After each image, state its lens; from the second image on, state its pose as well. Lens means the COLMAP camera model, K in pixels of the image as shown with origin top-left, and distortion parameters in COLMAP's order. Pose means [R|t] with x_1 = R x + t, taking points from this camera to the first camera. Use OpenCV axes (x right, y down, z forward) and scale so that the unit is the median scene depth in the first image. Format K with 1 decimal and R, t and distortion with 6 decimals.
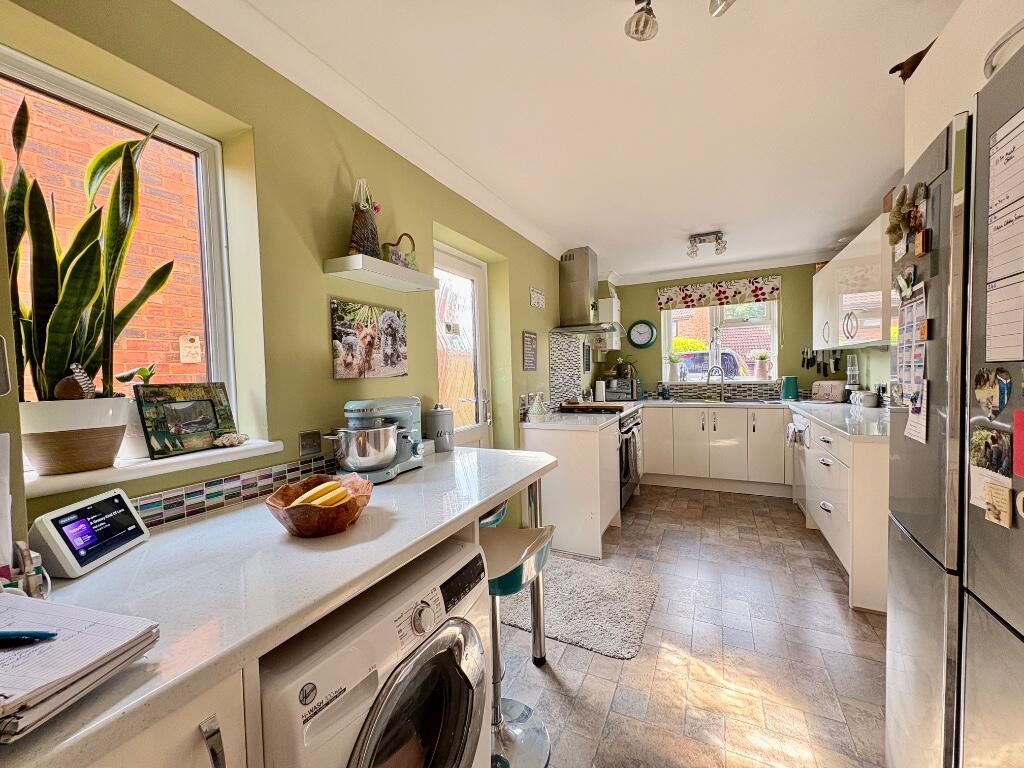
lens RADIAL K [[408.7, 0, 511.2], [0, 408.7, 387.2], [0, 0, 1]] dist [0.000141, 0.000019]
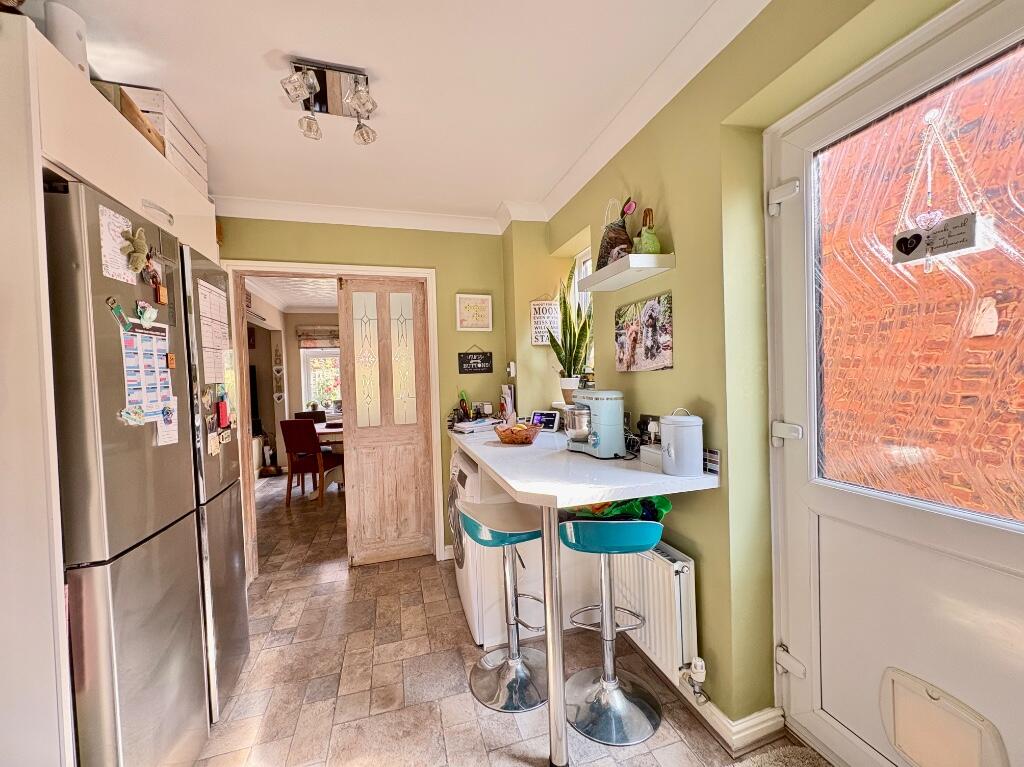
lens RADIAL K [[408.7, 0, 514.5], [0, 408.7, 384.2], [0, 0, 1]] dist [0.000141, 0.000019]
pose [[-0.718120, 0.064402, -0.692933, 0.617793], [0.026173, 0.997504, 0.065585, -0.066290], [0.695427, 0.028962, -0.718013, 1.519650]]
